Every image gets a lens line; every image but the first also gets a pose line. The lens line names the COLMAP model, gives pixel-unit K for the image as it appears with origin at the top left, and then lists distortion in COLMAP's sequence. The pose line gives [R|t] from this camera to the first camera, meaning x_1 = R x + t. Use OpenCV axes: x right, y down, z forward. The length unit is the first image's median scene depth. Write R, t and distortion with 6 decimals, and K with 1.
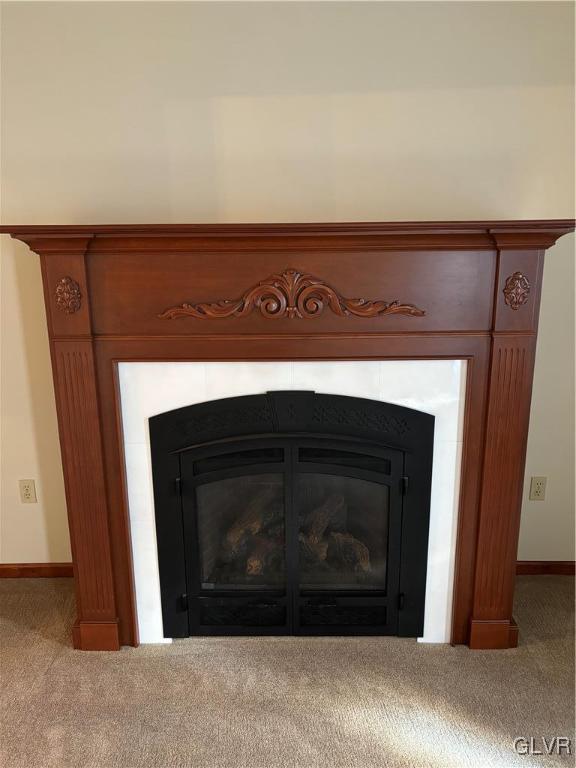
lens RADIAL K [[583.9, 0, 281.6], [0, 583.9, 390.9], [0, 0, 1]] dist [0.048603, -0.017754]
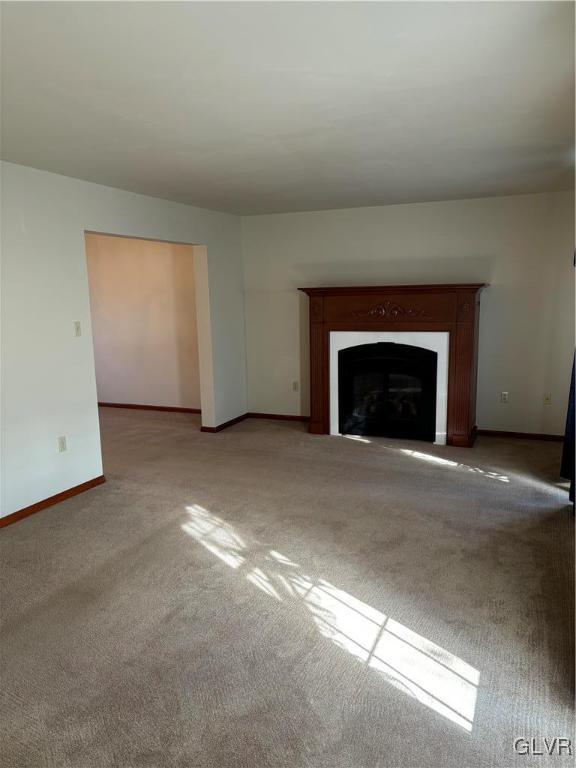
lens RADIAL K [[583.9, 0, 285.2], [0, 583.9, 381.6], [0, 0, 1]] dist [0.048603, -0.017754]
pose [[0.922827, 0.050968, -0.381828, 0.621627], [-0.087675, 0.992984, -0.079351, 0.432848], [0.375104, 0.106704, 0.920821, -1.694292]]
